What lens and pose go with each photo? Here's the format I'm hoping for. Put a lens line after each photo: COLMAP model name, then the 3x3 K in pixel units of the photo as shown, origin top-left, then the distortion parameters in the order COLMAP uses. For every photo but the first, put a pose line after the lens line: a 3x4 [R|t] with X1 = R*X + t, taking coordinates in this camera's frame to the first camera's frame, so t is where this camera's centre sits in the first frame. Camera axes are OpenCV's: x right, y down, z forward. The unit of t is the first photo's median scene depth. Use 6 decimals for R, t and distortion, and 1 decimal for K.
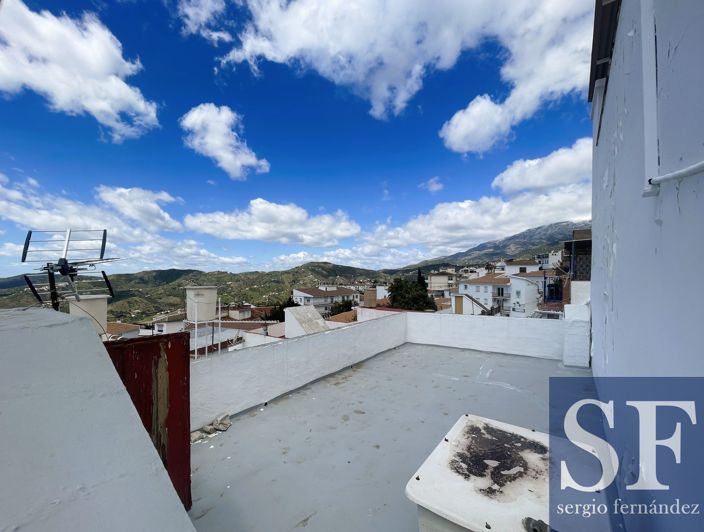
lens RADIAL K [[282.2, 0, 350.5], [0, 282.2, 269.4], [0, 0, 1]] dist [0.000289, 0.000004]
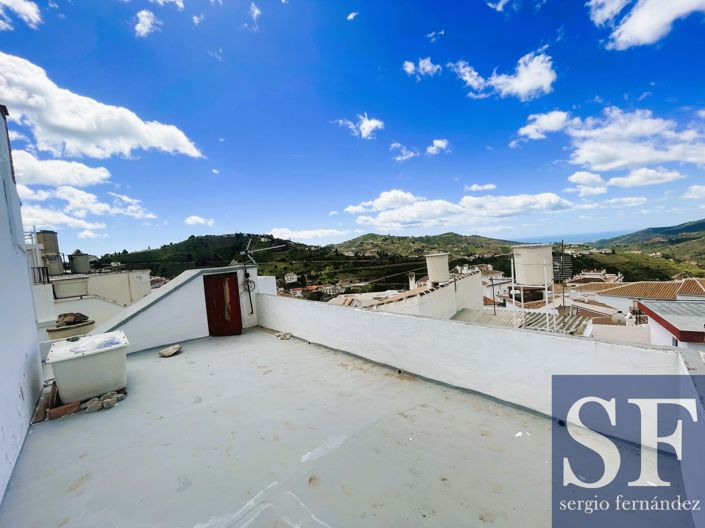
lens RADIAL K [[286.1, 0, 350.7], [0, 286.1, 265.0], [0, 0, 1]] dist [-0.000871, -0.000015]
pose [[-0.157511, 0.079656, -0.984299, 0.827502], [0.099682, 0.992933, 0.064404, 0.025211], [0.982473, -0.087972, -0.164338, 1.190733]]
